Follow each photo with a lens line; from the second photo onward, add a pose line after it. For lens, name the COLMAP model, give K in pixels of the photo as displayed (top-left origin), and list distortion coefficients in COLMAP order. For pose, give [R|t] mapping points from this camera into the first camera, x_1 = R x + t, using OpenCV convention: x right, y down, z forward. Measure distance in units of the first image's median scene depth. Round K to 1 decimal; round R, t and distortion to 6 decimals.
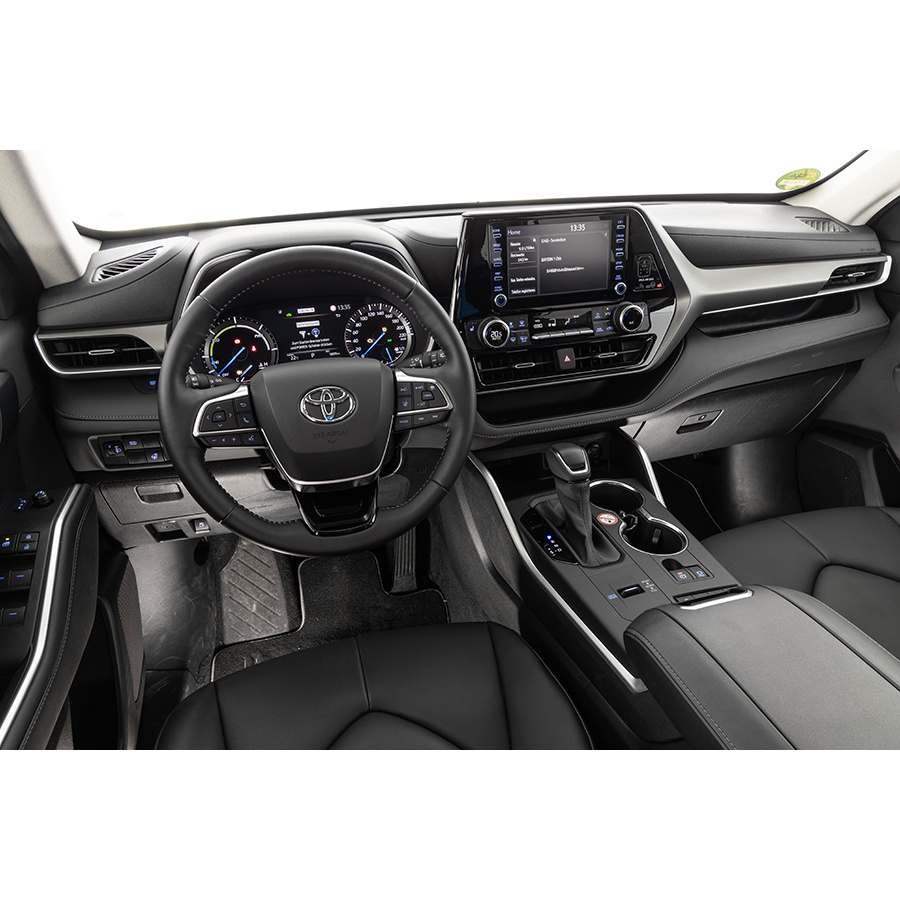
lens RADIAL K [[607.3, 0, 452.4], [0, 607.3, 453.8], [0, 0, 1]] dist [0.019022, 0.002355]
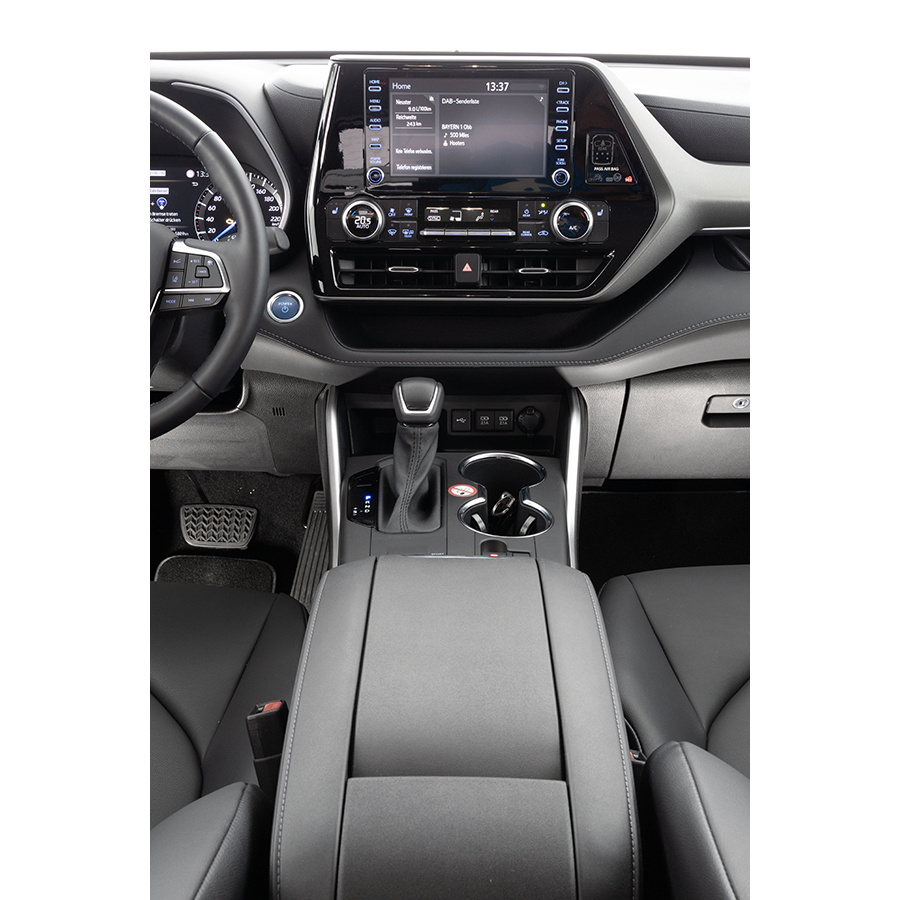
lens RADIAL K [[1199.6, 0, 450.8], [0, 1199.6, 447.8], [0, 0, 1]] dist [0.031667, 0.000000]
pose [[0.957547, 0.136969, -0.253659, 0.549274], [-0.158959, 0.984925, -0.068229, 0.145629], [0.240490, 0.105654, 0.964884, -0.317797]]
